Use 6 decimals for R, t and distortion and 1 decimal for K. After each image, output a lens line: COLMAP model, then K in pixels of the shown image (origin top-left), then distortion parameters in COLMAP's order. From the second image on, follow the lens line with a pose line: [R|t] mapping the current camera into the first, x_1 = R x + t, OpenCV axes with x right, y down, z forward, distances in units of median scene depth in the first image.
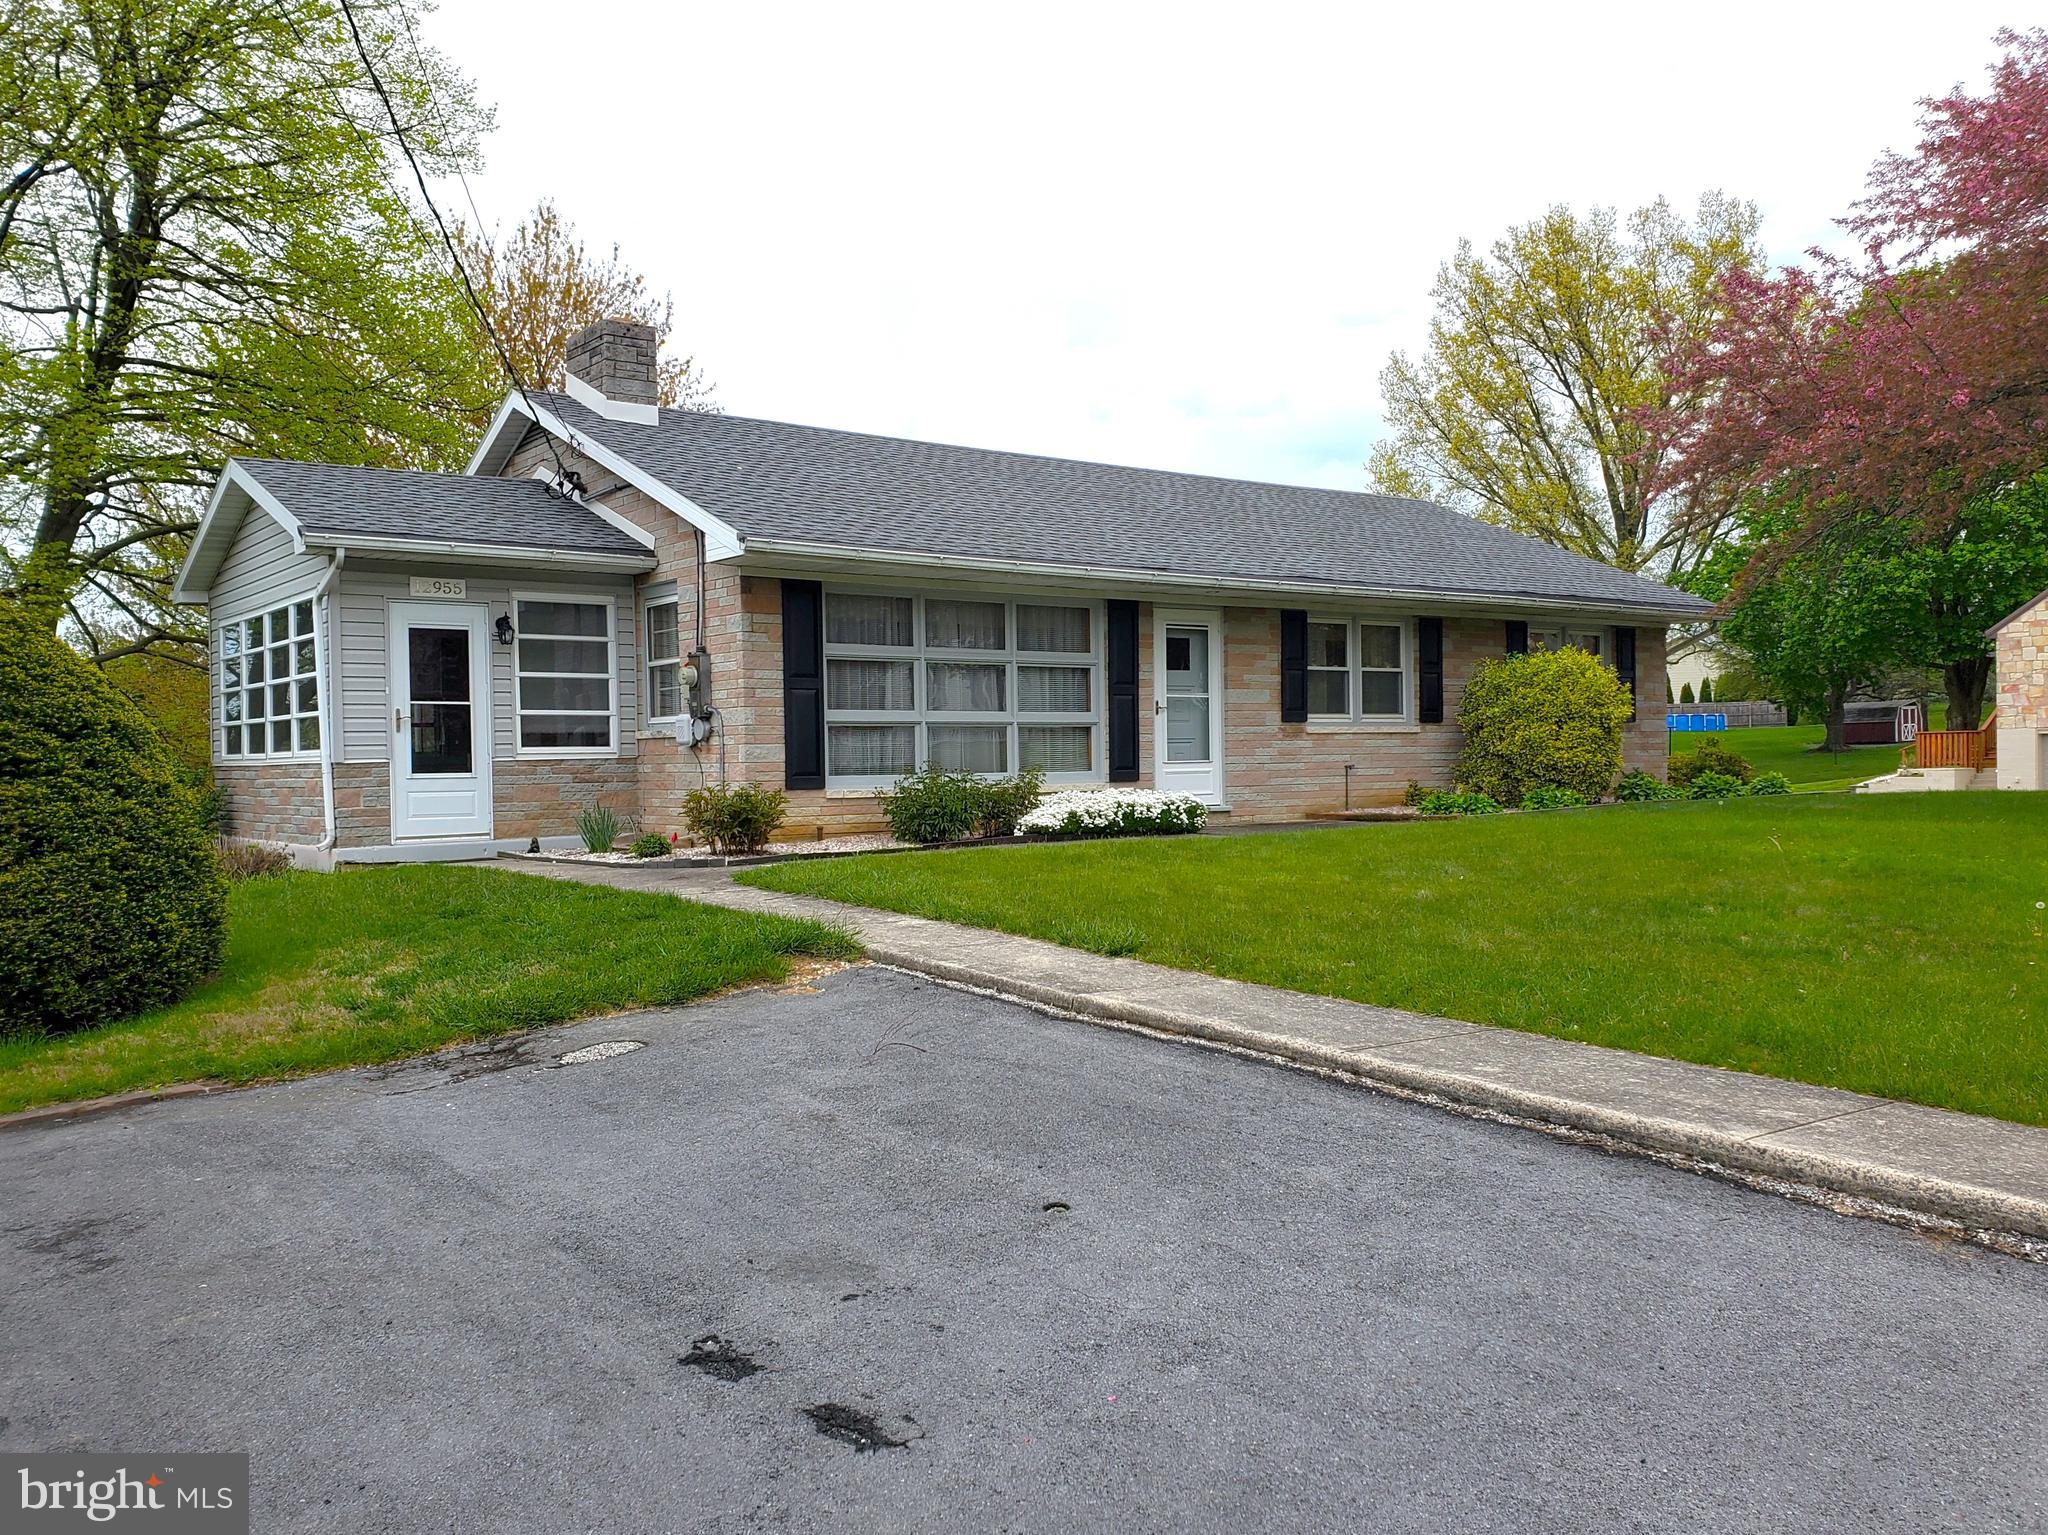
lens RADIAL K [[1632.3, 0, 1027.9], [0, 1632.3, 804.3], [0, 0, 1]] dist [0.070507, -0.143941]
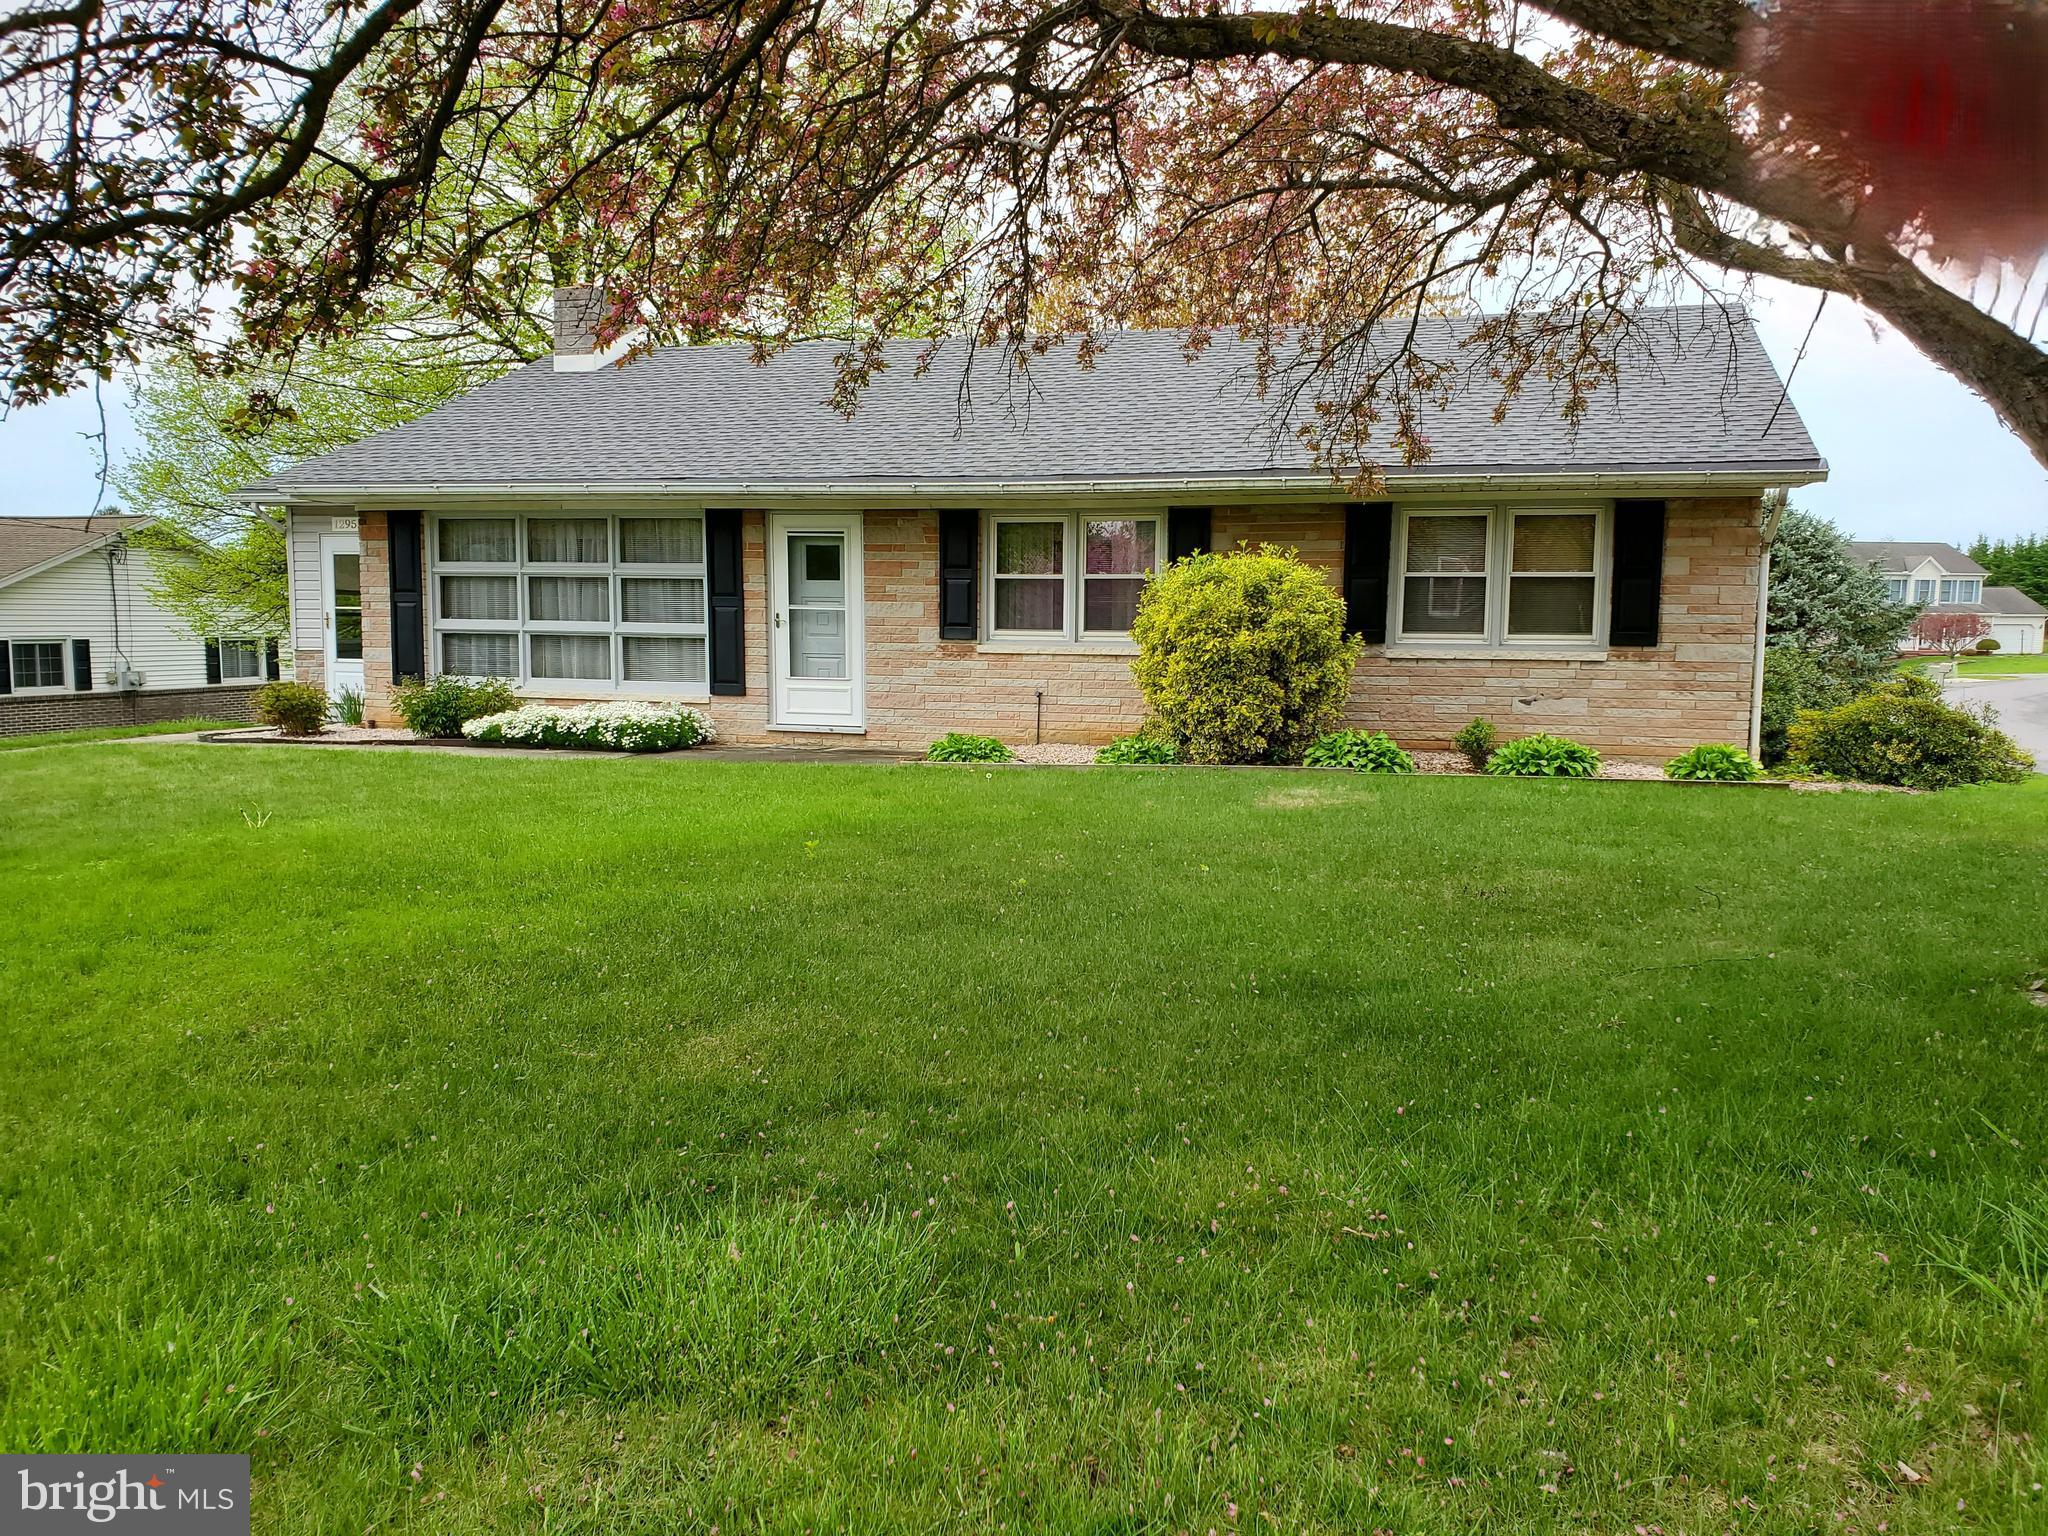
lens RADIAL K [[1520.3, 0, 1027.9], [0, 1520.3, 756.7], [0, 0, 1]] dist [0.074524, -0.001326]
pose [[0.608630, 0.092307, -0.788067, 0.956567], [-0.043895, 0.995606, 0.082716, -0.065237], [0.792239, -0.015751, 0.610008, 0.614798]]
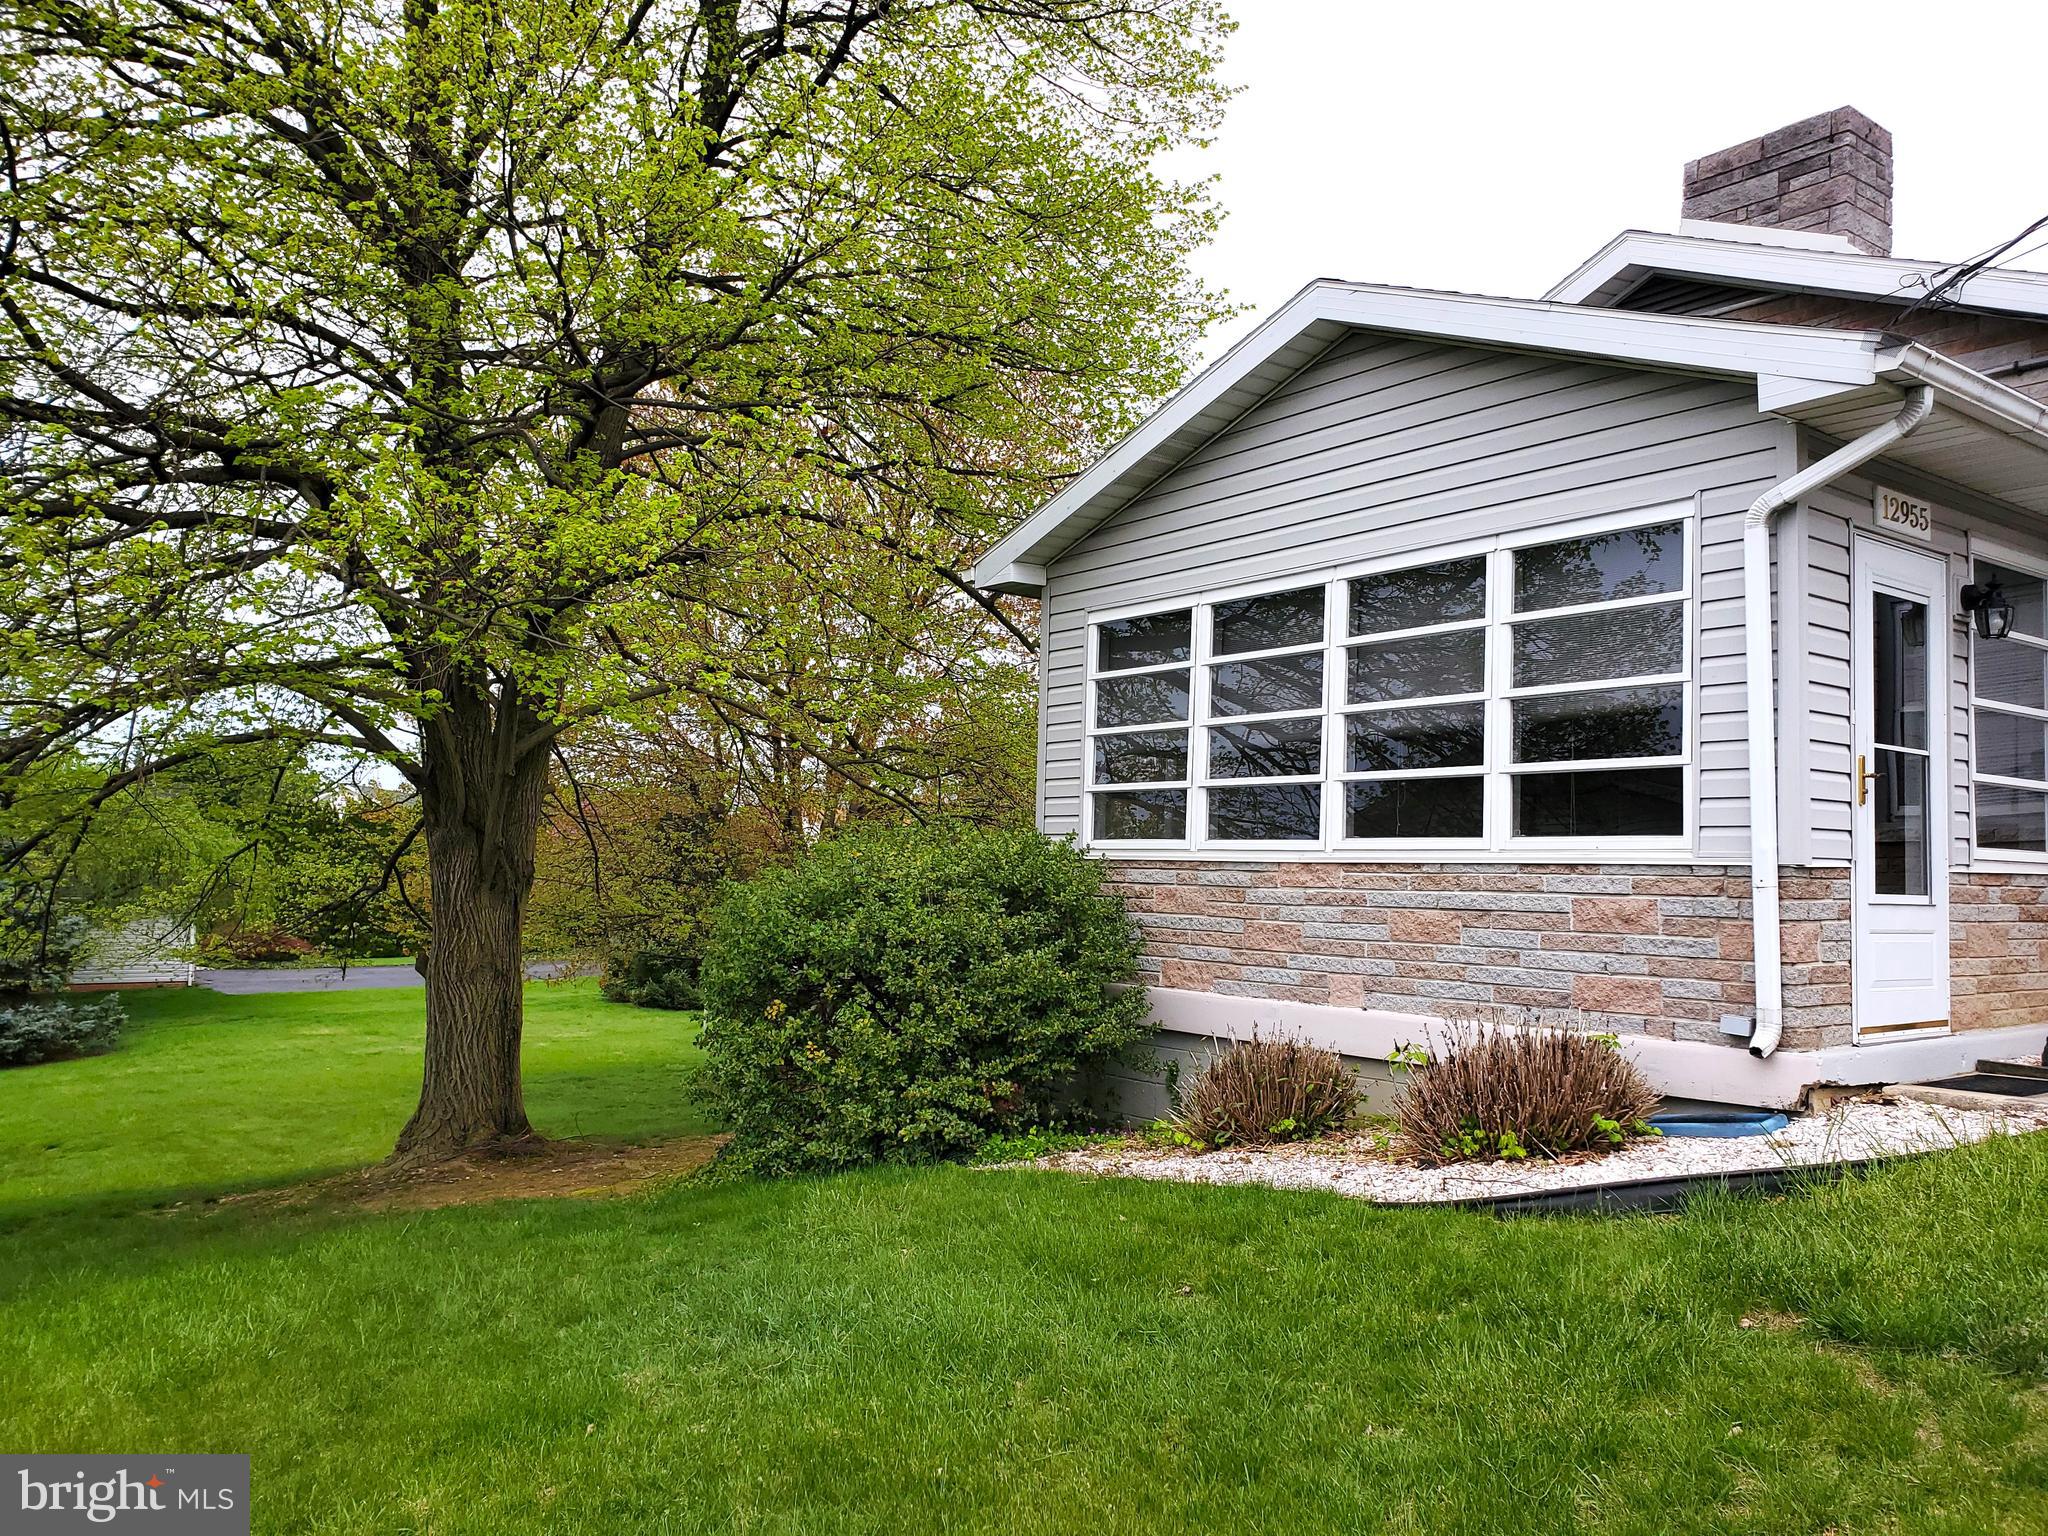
lens RADIAL K [[1575.8, 0, 985.5], [0, 1575.8, 762.2], [0, 0, 1]] dist [-0.008136, 0.040574]
pose [[0.998925, 0.044132, -0.014160, -0.580625], [-0.045219, 0.995023, -0.088794, -0.003981], [0.010171, 0.089339, 0.995949, 0.499485]]
